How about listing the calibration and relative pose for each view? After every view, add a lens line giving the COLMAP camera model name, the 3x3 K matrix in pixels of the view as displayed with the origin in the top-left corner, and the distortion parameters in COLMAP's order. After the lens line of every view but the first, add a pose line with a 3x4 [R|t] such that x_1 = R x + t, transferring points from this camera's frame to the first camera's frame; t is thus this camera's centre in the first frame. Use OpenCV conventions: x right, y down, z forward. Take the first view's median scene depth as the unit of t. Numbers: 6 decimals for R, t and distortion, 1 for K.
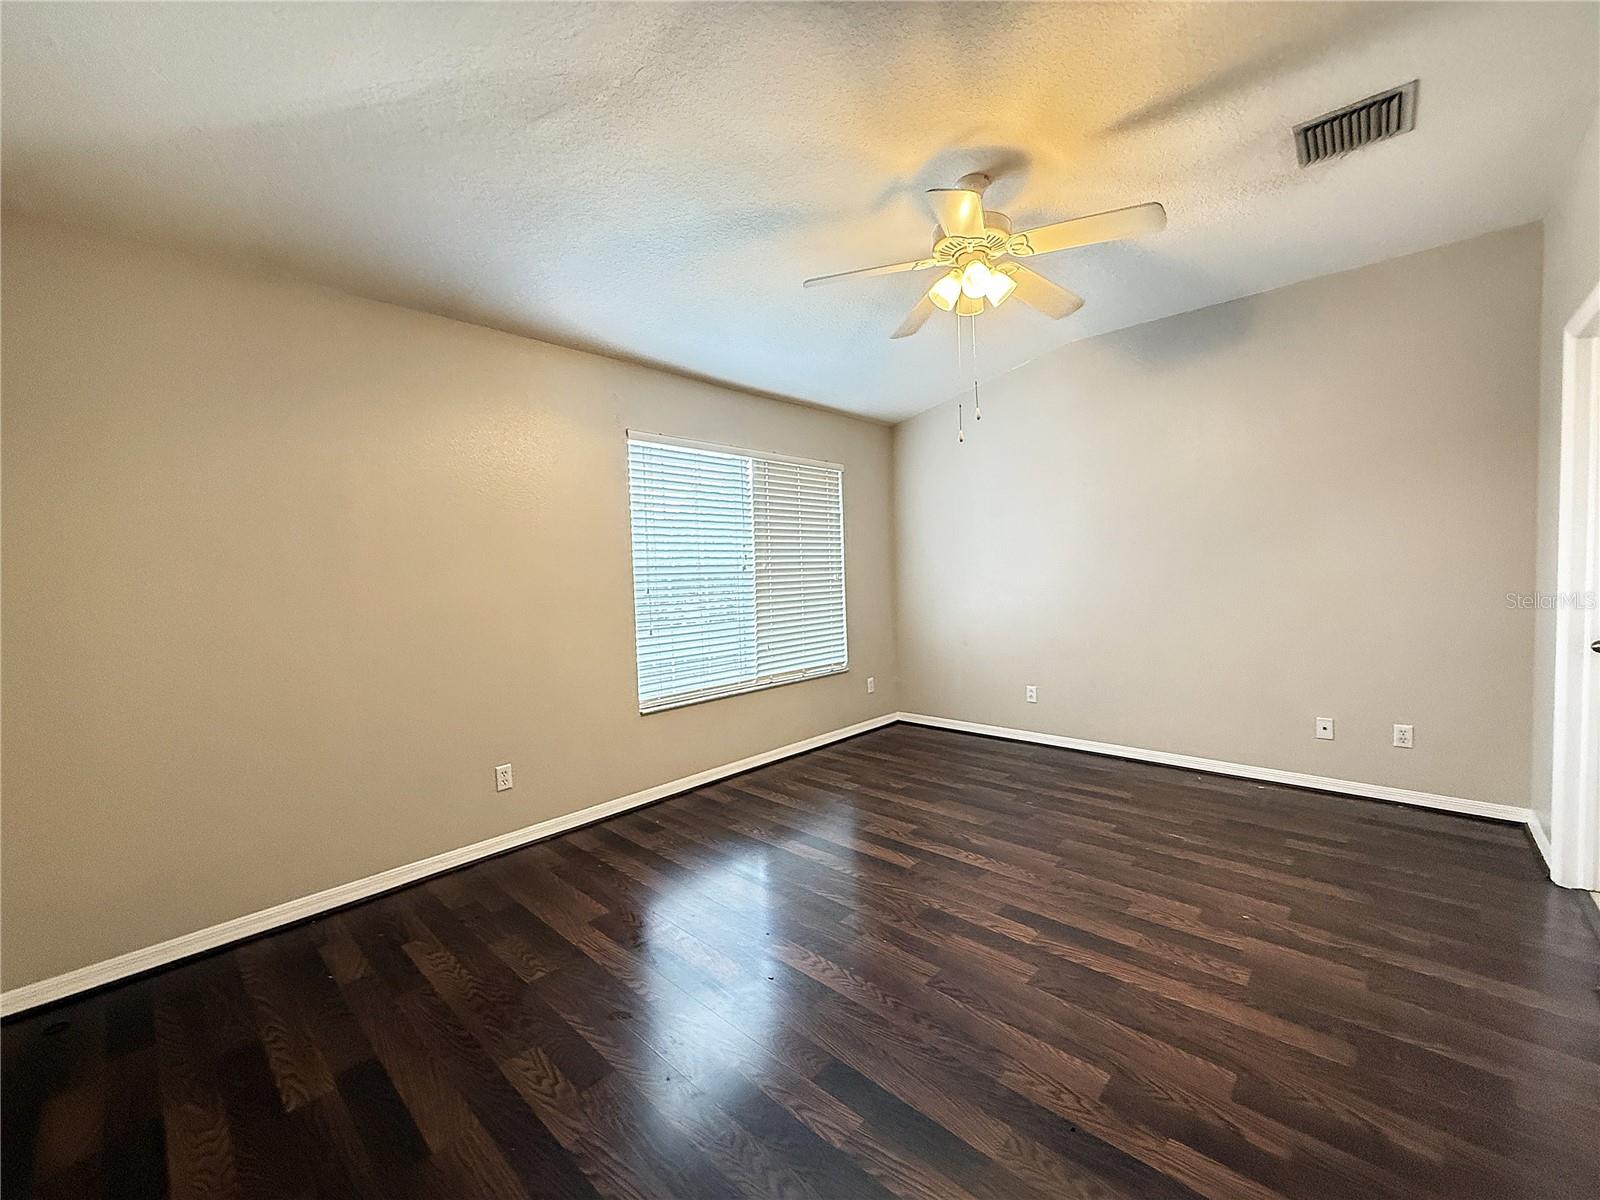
lens RADIAL K [[637.7, 0, 801.9], [0, 637.7, 603.0], [0, 0, 1]] dist [0.002651, 0.000310]
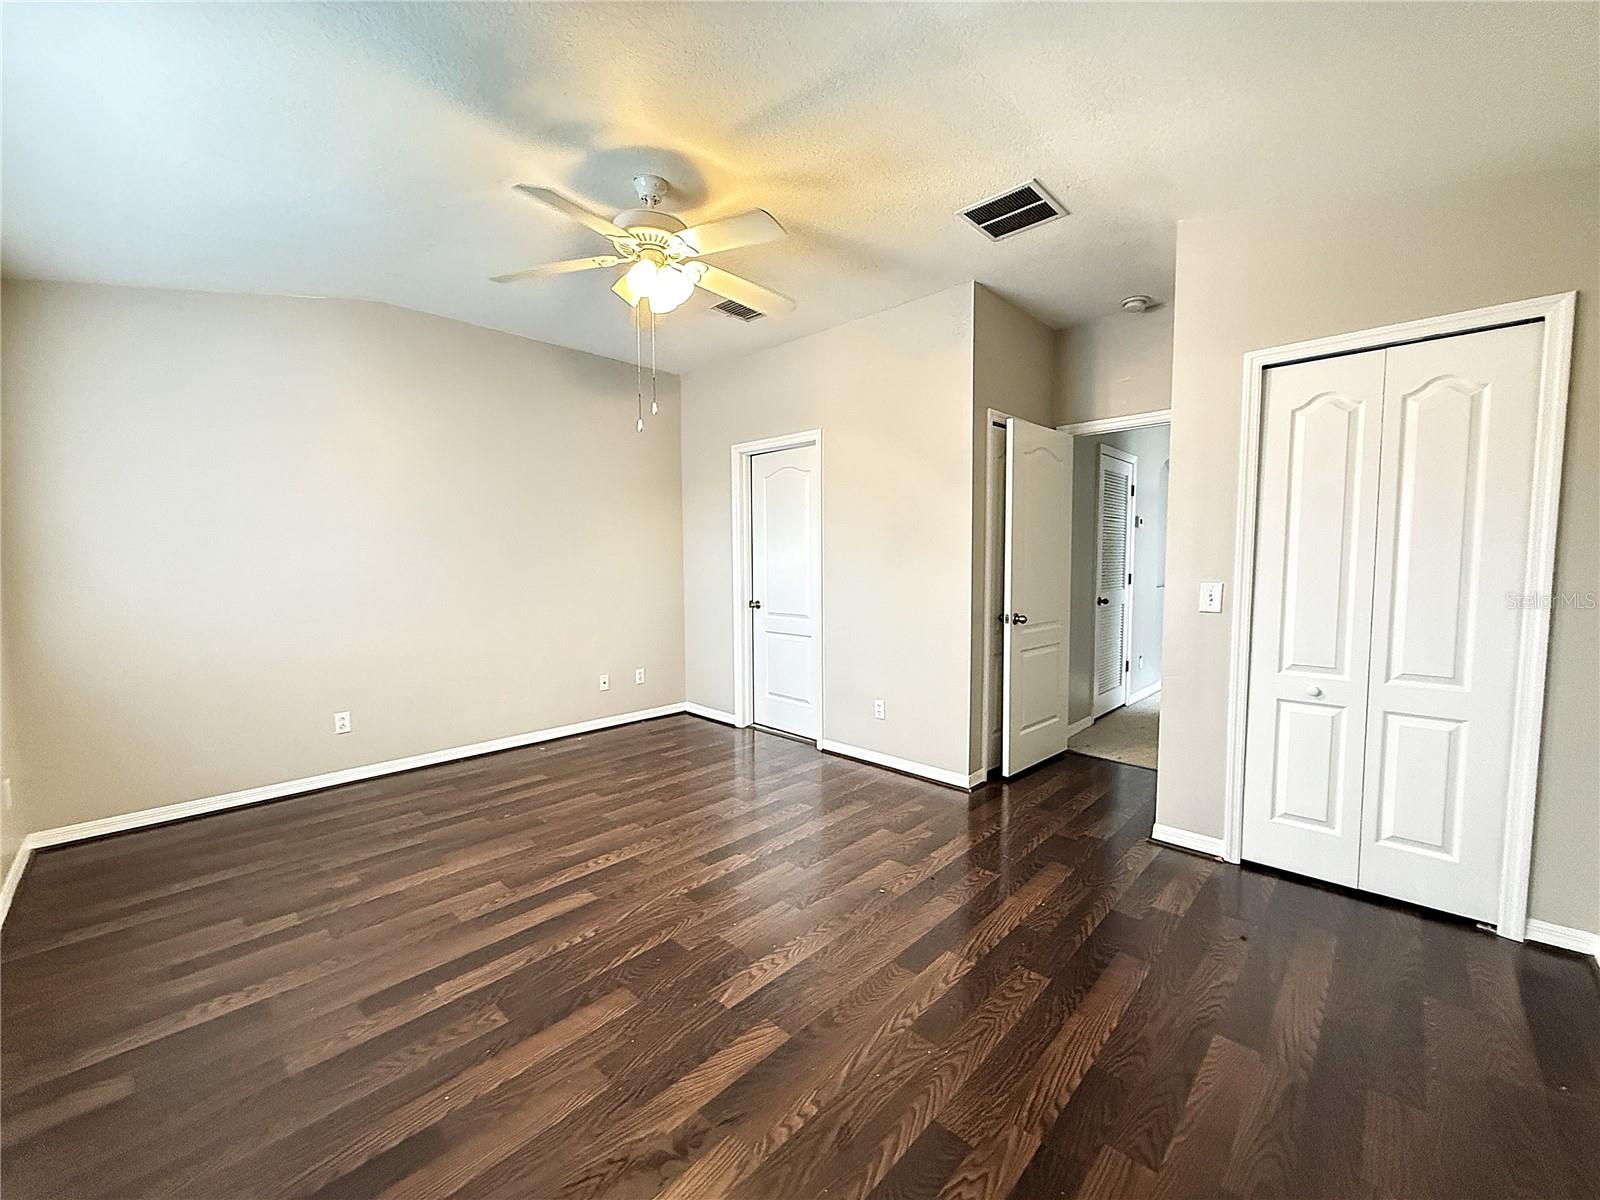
lens RADIAL K [[637.7, 0, 801.6], [0, 637.7, 599.5], [0, 0, 1]] dist [0.002651, 0.000310]
pose [[0.013785, -0.033454, 0.999345, -0.576578], [0.053556, 0.998030, 0.032671, -0.006163], [-0.998470, 0.053070, 0.015550, 0.572289]]
